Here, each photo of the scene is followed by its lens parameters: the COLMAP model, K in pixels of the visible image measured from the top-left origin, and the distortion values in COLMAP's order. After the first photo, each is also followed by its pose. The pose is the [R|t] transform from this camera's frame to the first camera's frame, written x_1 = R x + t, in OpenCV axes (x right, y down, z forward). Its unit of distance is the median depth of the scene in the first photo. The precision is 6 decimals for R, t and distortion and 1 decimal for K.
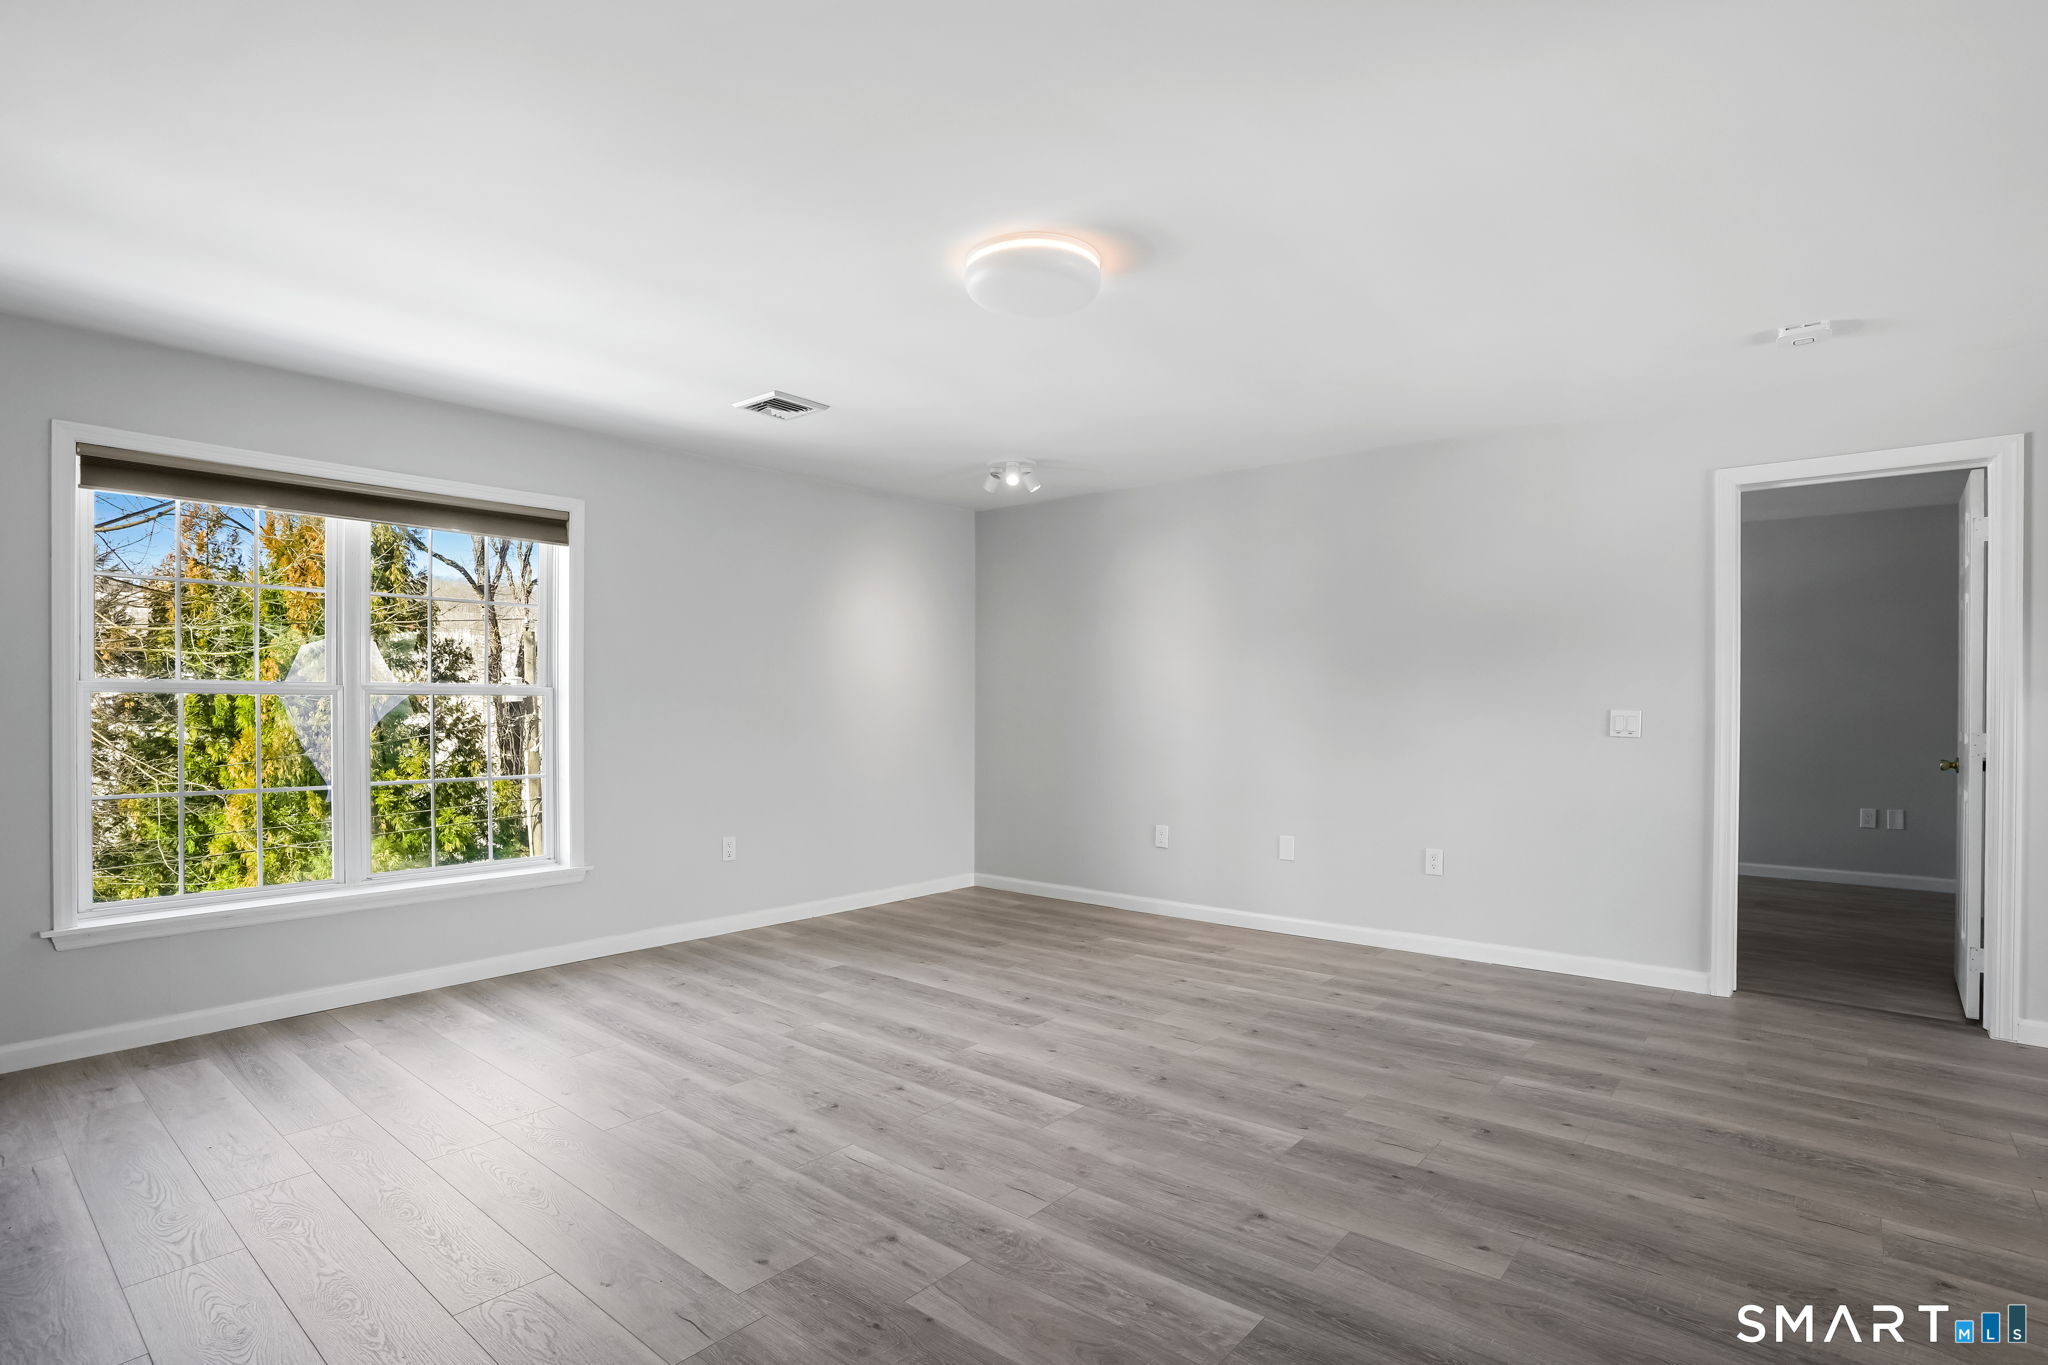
lens RADIAL K [[1048.7, 0, 1024.0], [0, 1048.7, 682.5], [0, 0, 1]] dist [-0.018726, 0.000300]
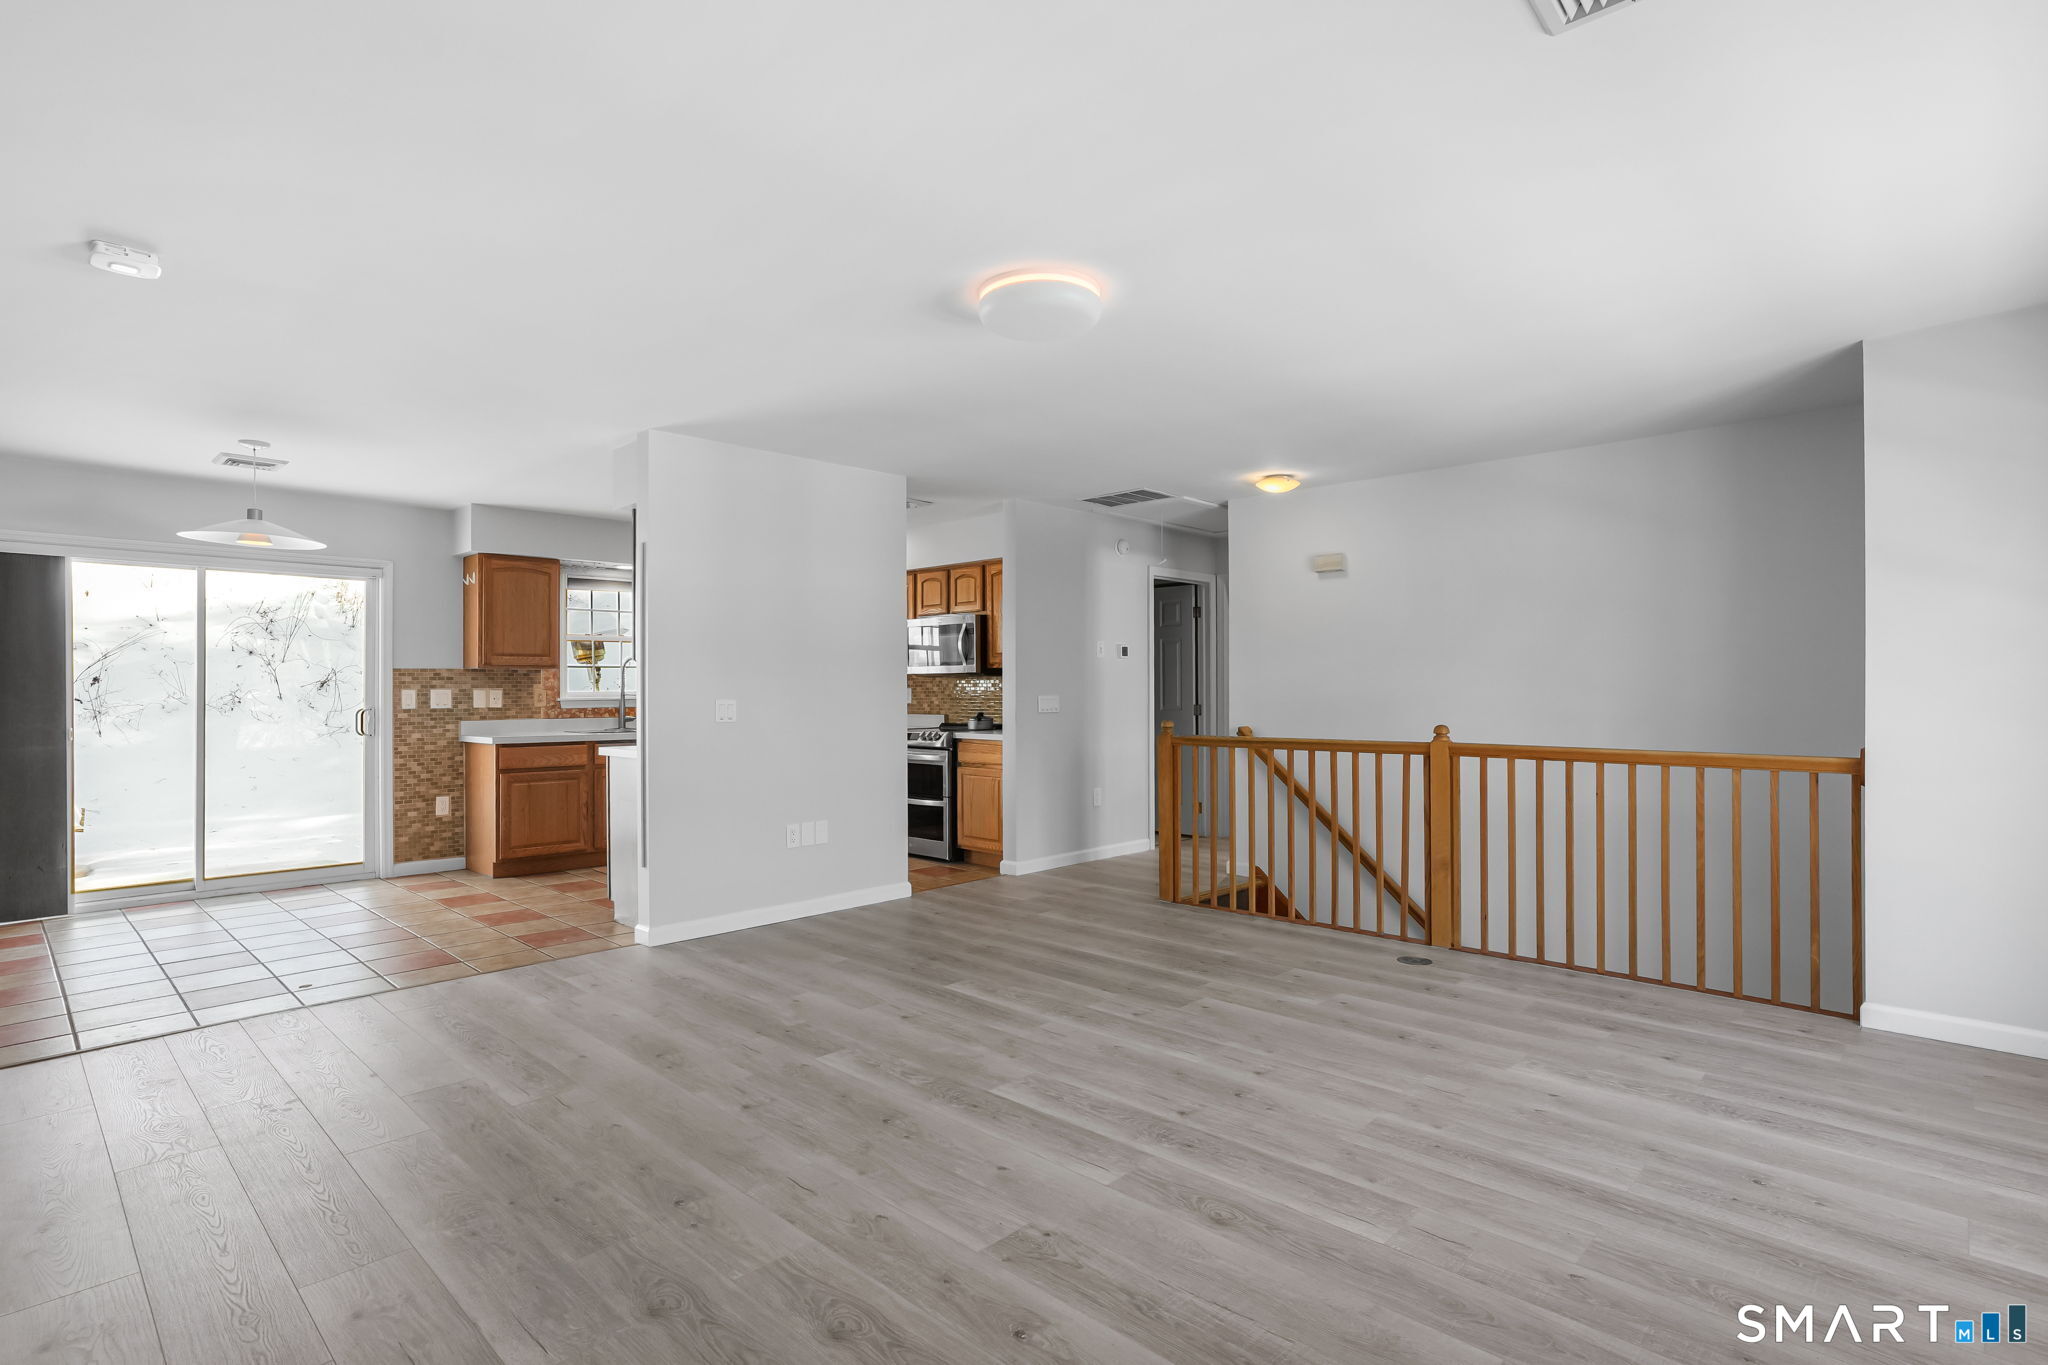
lens RADIAL K [[996.3, 0, 1027.1], [0, 996.3, 679.3], [0, 0, 1]] dist [-0.019359, 0.013876]
pose [[-0.998211, 0.002826, 0.059718, -0.036077], [0.000847, 0.999451, -0.033123, 0.038282], [-0.059779, -0.033014, -0.997666, 1.883876]]
